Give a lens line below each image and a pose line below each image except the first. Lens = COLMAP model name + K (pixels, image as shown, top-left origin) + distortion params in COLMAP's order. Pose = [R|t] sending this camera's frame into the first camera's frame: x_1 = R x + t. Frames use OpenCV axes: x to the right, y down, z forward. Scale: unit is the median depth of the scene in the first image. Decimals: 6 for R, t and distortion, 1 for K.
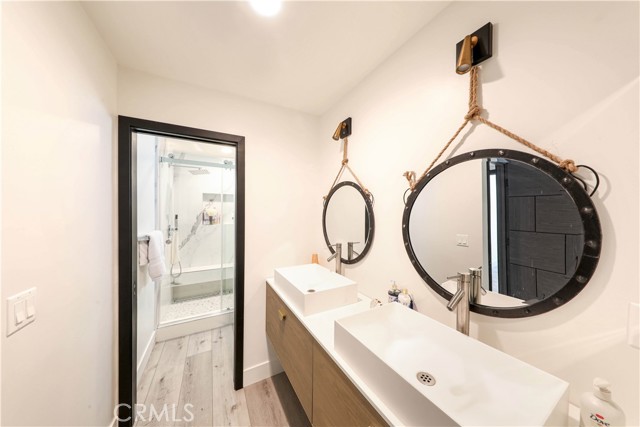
lens RADIAL K [[208.0, 0, 323.3], [0, 208.0, 210.6], [0, 0, 1]] dist [-0.001360, -0.000605]
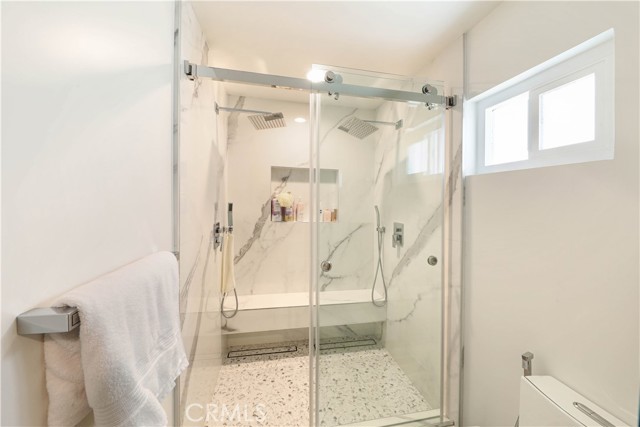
lens RADIAL K [[225.1, 0, 316.4], [0, 225.1, 209.3], [0, 0, 1]] dist [-0.000883, -0.000098]
pose [[0.956755, 0.019980, -0.290207, -0.291167], [-0.009905, 0.999298, 0.036142, 0.010621], [0.290725, -0.031705, 0.956281, 0.458950]]
